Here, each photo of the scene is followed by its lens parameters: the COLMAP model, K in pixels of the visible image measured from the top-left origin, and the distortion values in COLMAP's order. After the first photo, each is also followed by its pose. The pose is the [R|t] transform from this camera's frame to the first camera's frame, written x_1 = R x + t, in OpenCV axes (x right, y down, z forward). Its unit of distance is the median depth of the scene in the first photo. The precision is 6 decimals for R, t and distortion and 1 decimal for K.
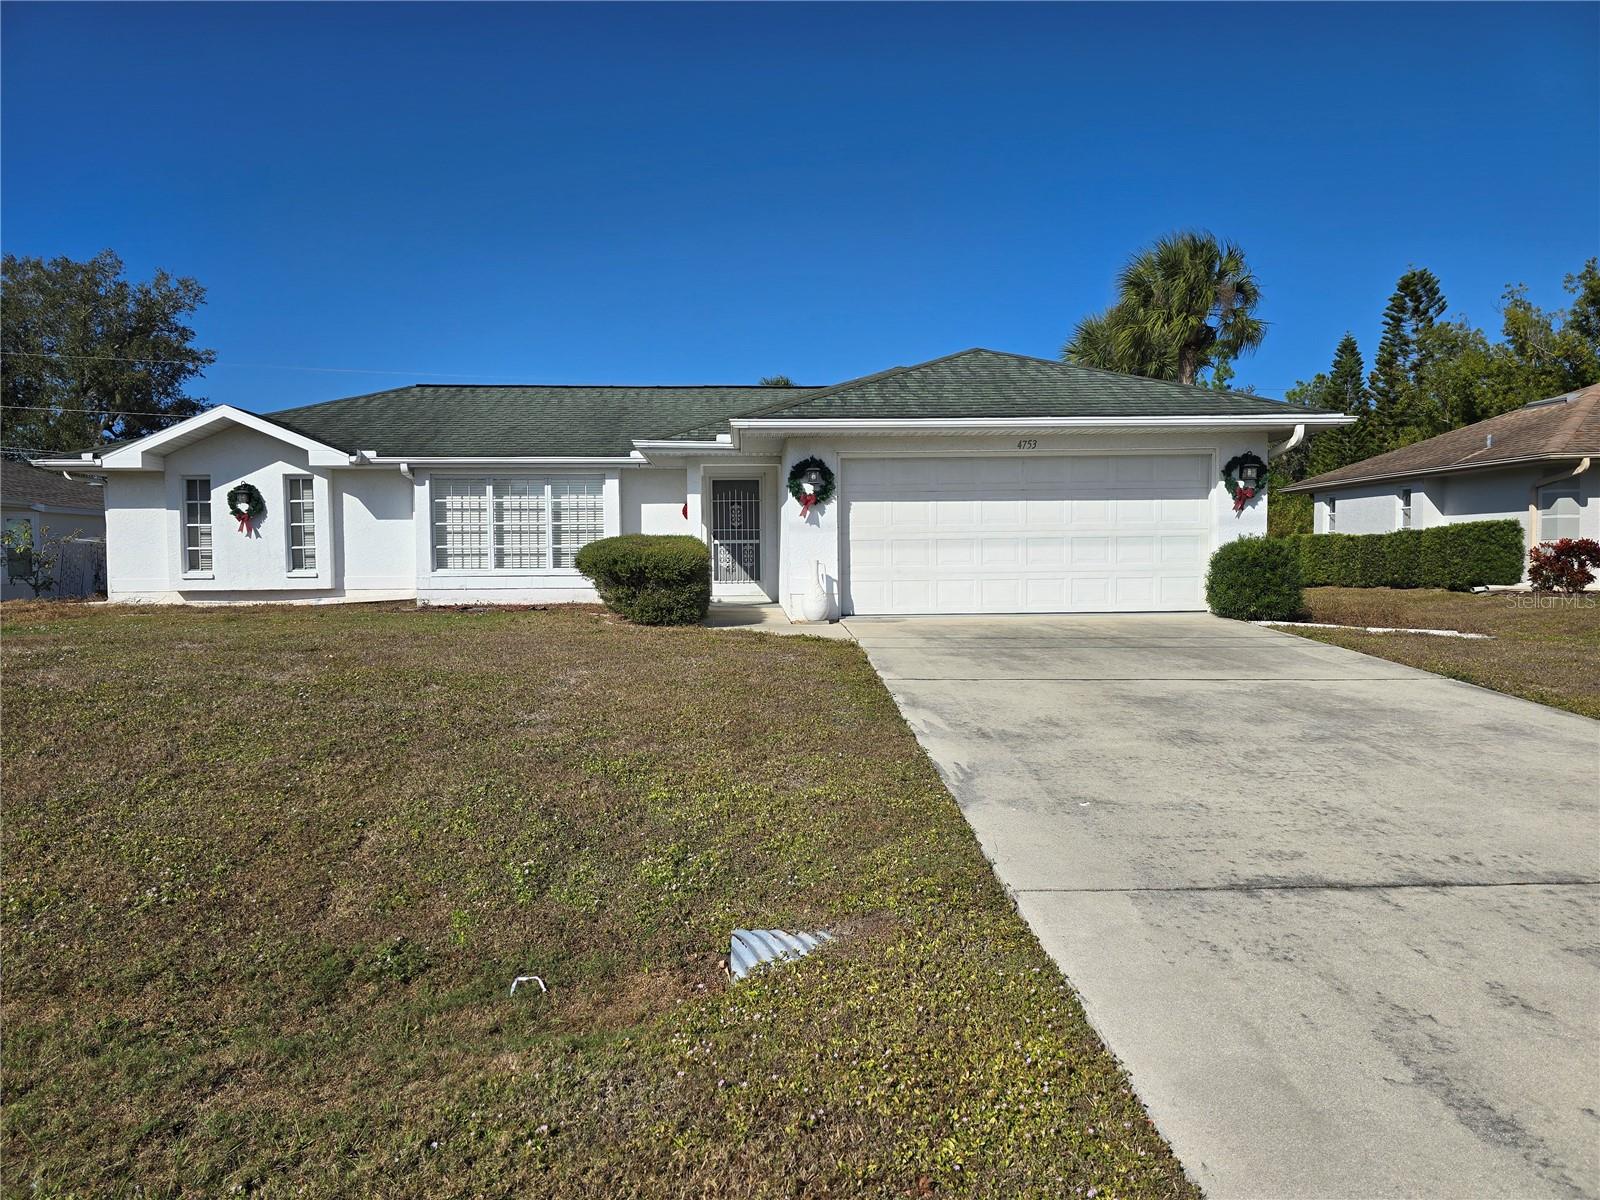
lens RADIAL K [[1056.8, 0, 799.2], [0, 1056.8, 595.7], [0, 0, 1]] dist [0.033771, -0.020047]
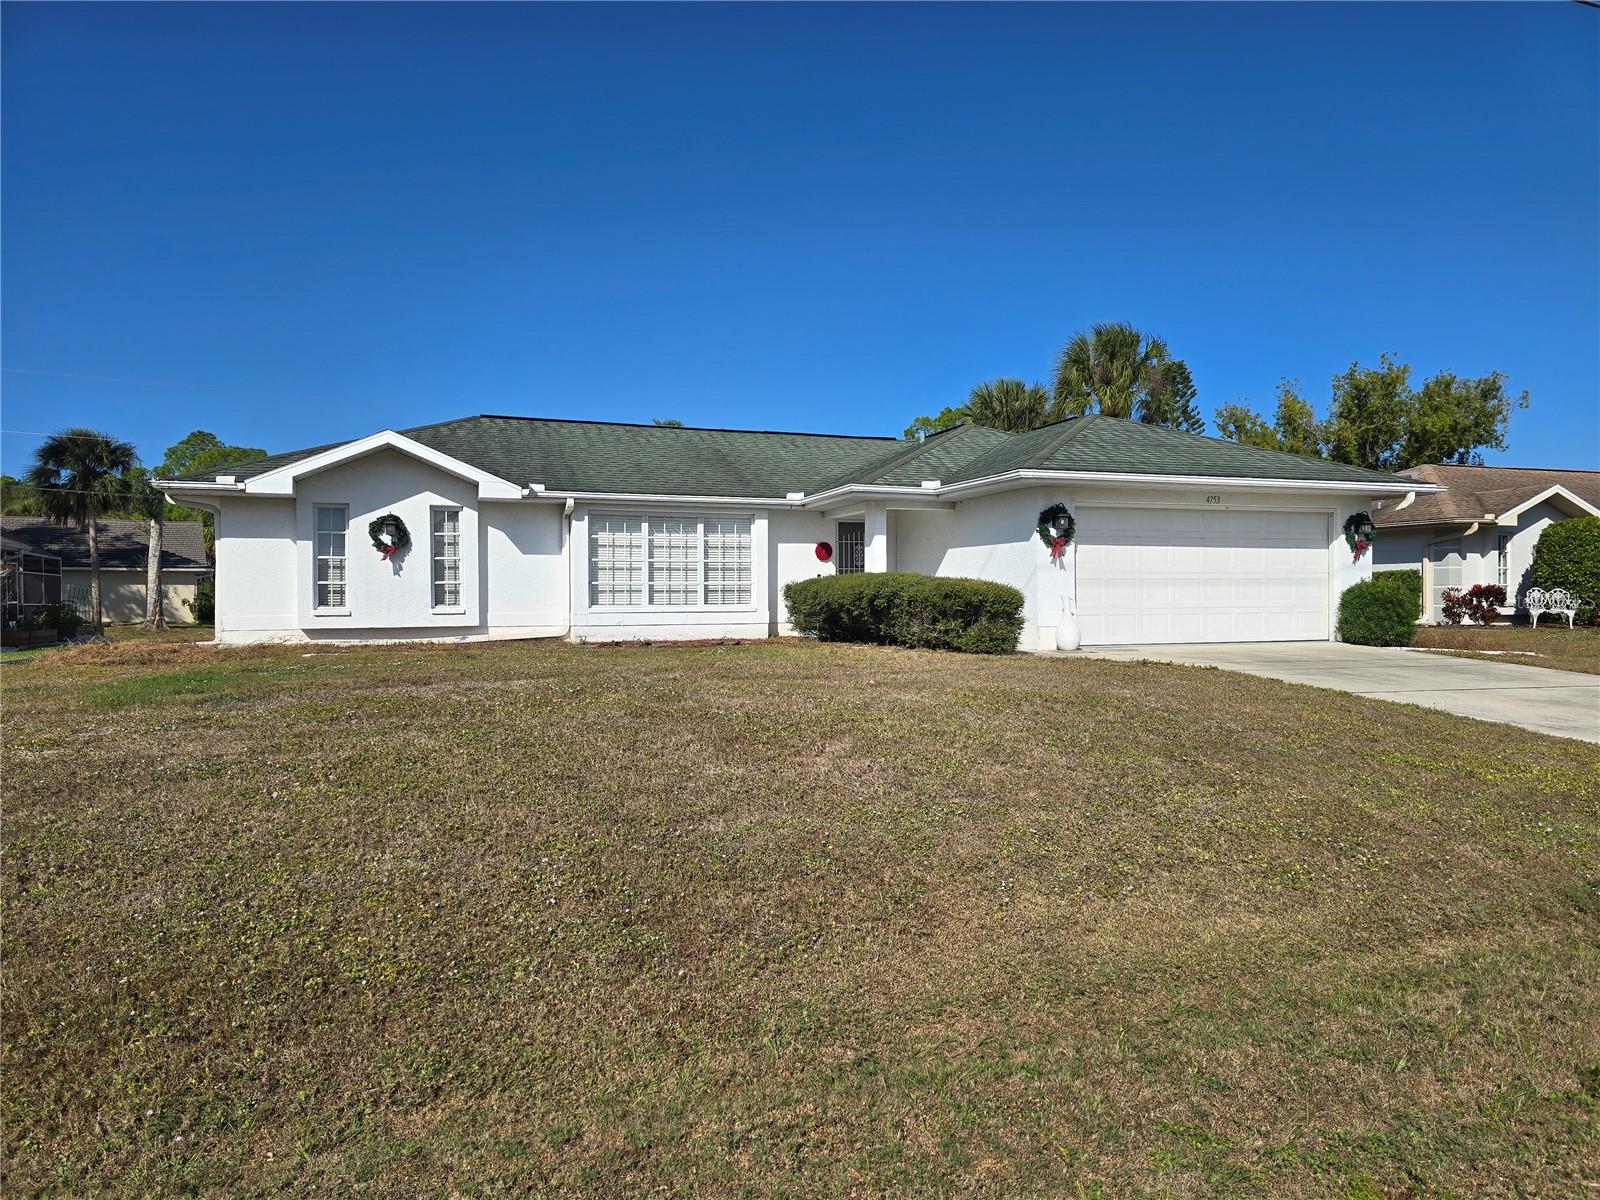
lens RADIAL K [[1056.8, 0, 796.2], [0, 1056.8, 605.7], [0, 0, 1]] dist [0.033771, -0.020047]
pose [[0.955671, 0.002318, 0.294426, -0.449660], [0.007118, 0.999495, -0.030974, 0.007001], [-0.294349, 0.031697, 0.955172, 0.004246]]
